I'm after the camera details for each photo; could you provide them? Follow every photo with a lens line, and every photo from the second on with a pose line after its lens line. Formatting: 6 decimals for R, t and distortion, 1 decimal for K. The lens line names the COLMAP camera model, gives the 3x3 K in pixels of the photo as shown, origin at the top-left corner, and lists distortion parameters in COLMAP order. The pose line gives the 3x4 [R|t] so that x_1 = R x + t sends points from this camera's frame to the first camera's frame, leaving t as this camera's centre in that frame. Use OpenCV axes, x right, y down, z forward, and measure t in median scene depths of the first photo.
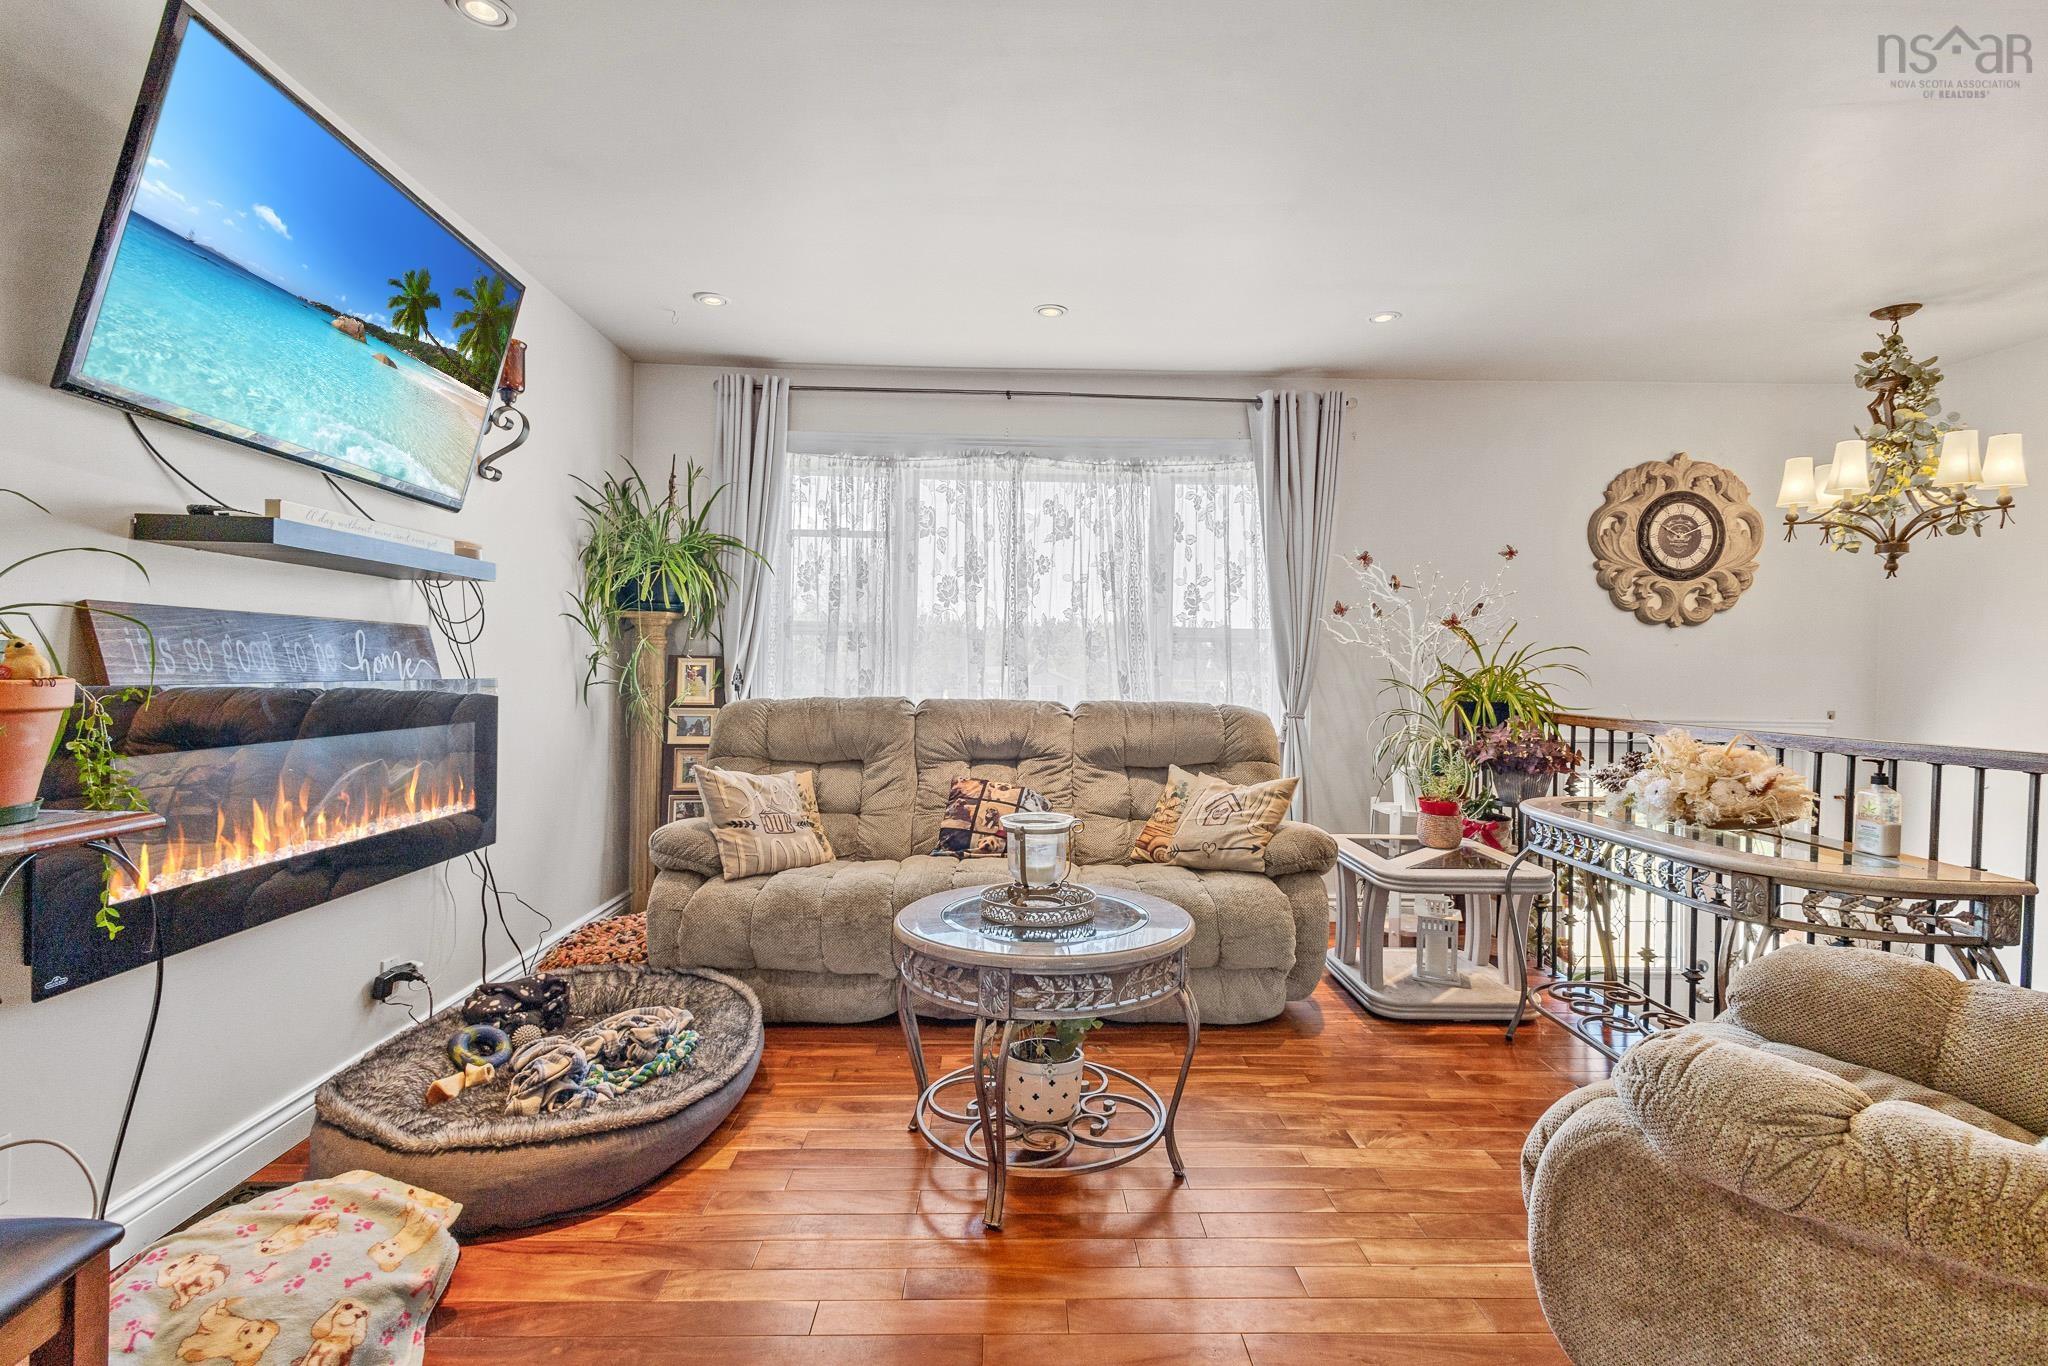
lens RADIAL K [[942.0, 0, 1027.8], [0, 942.0, 673.8], [0, 0, 1]] dist [0.004209, 0.000093]
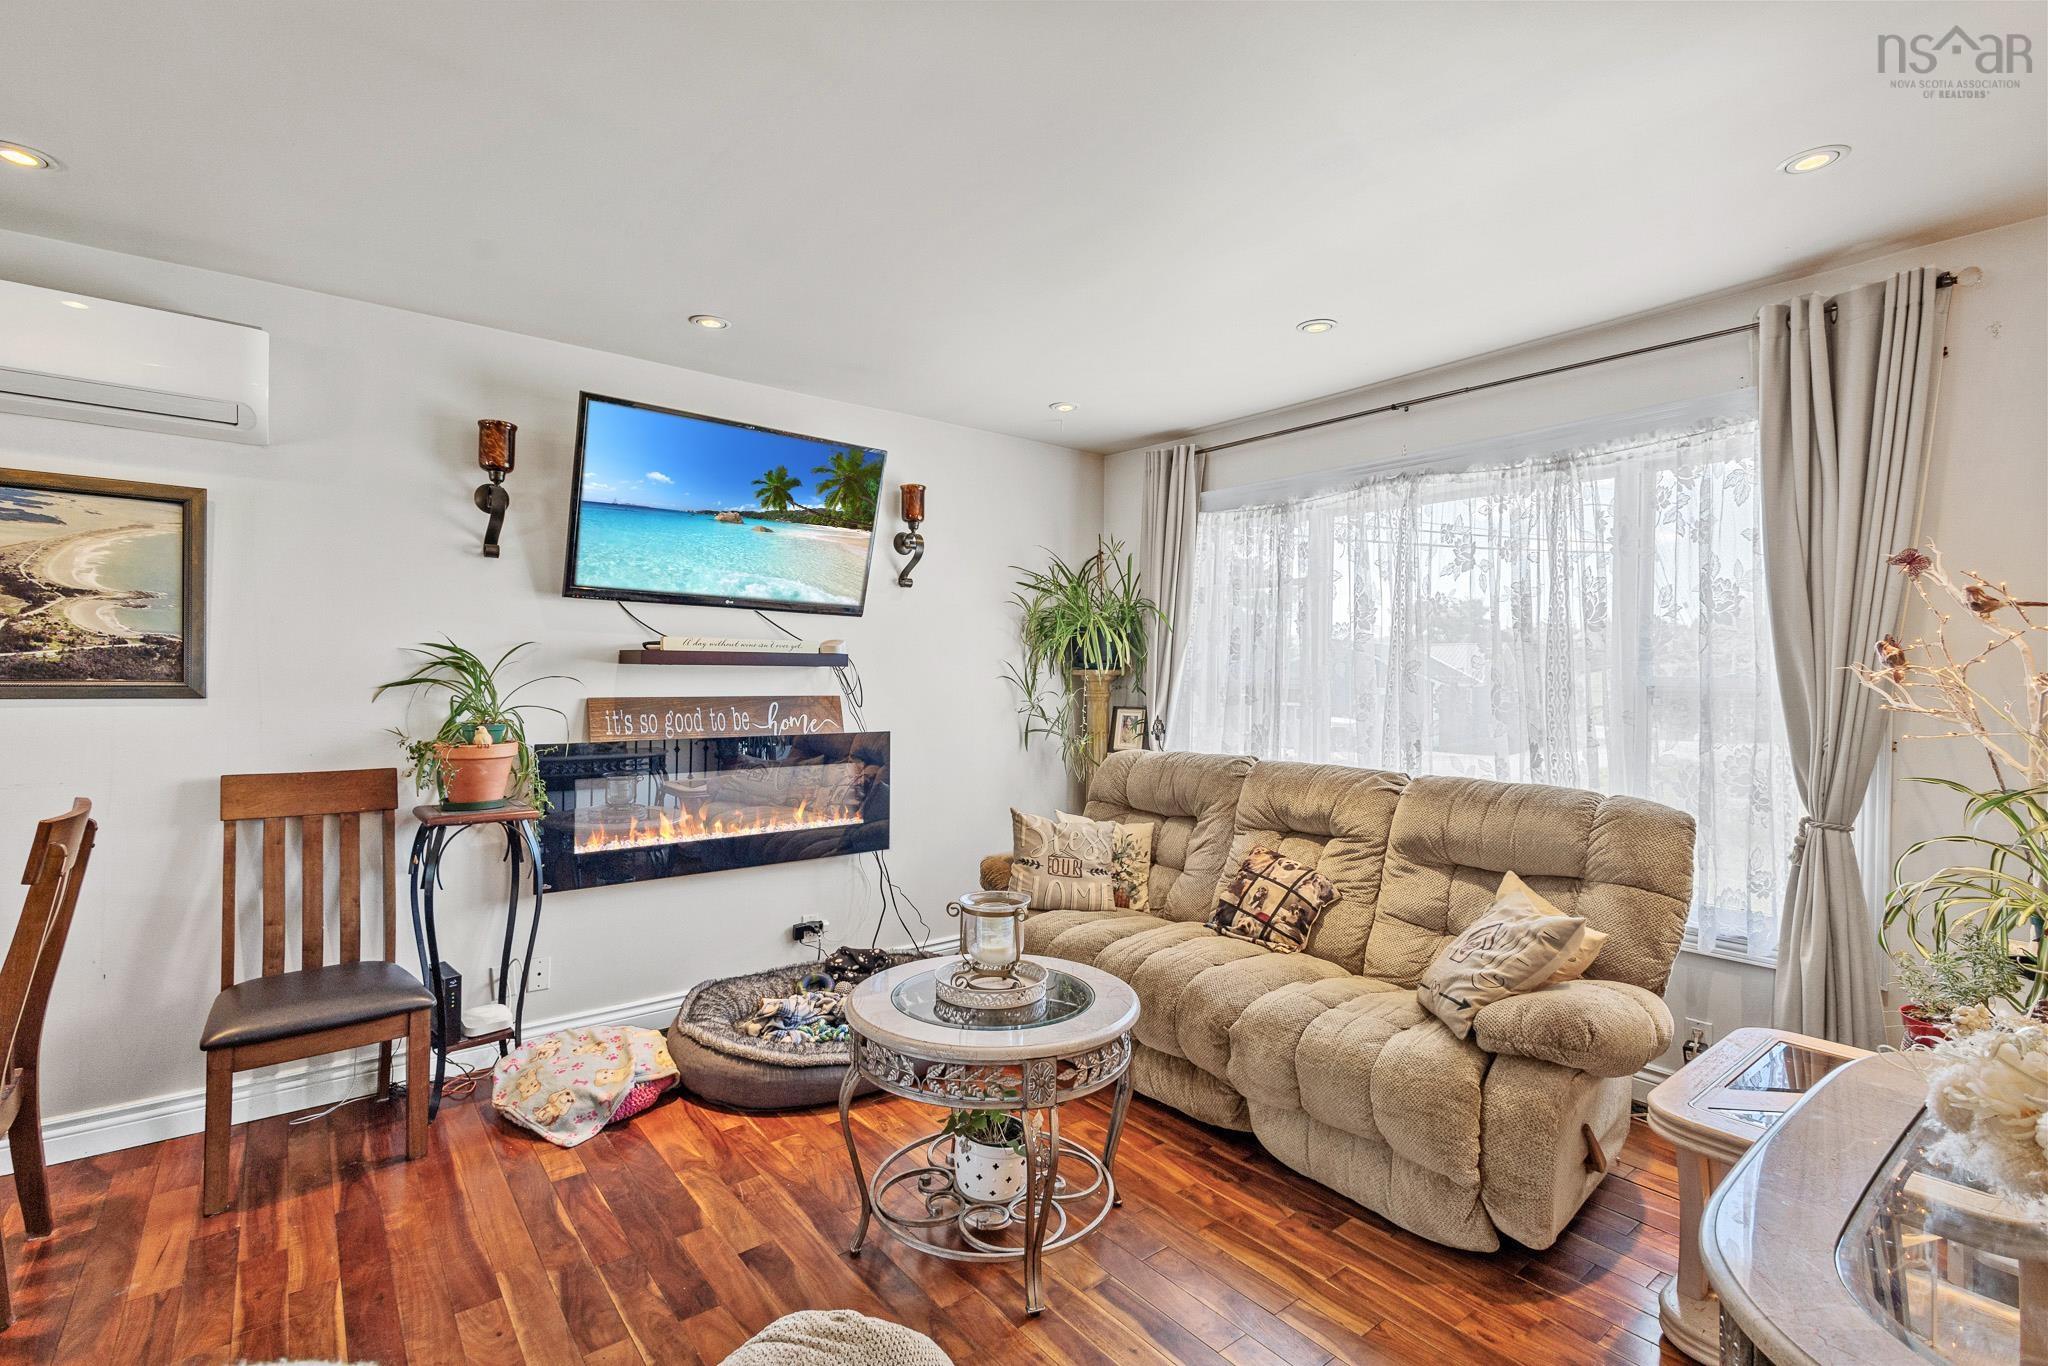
lens RADIAL K [[930.3, 0, 1024.0], [0, 930.3, 683.0], [0, 0, 1]] dist [-0.003649, -0.000116]
pose [[0.607601, -0.002094, -0.794240, 0.504952], [-0.008229, 0.999926, -0.008932, -0.041821], [0.794200, 0.011963, 0.607539, 0.254902]]
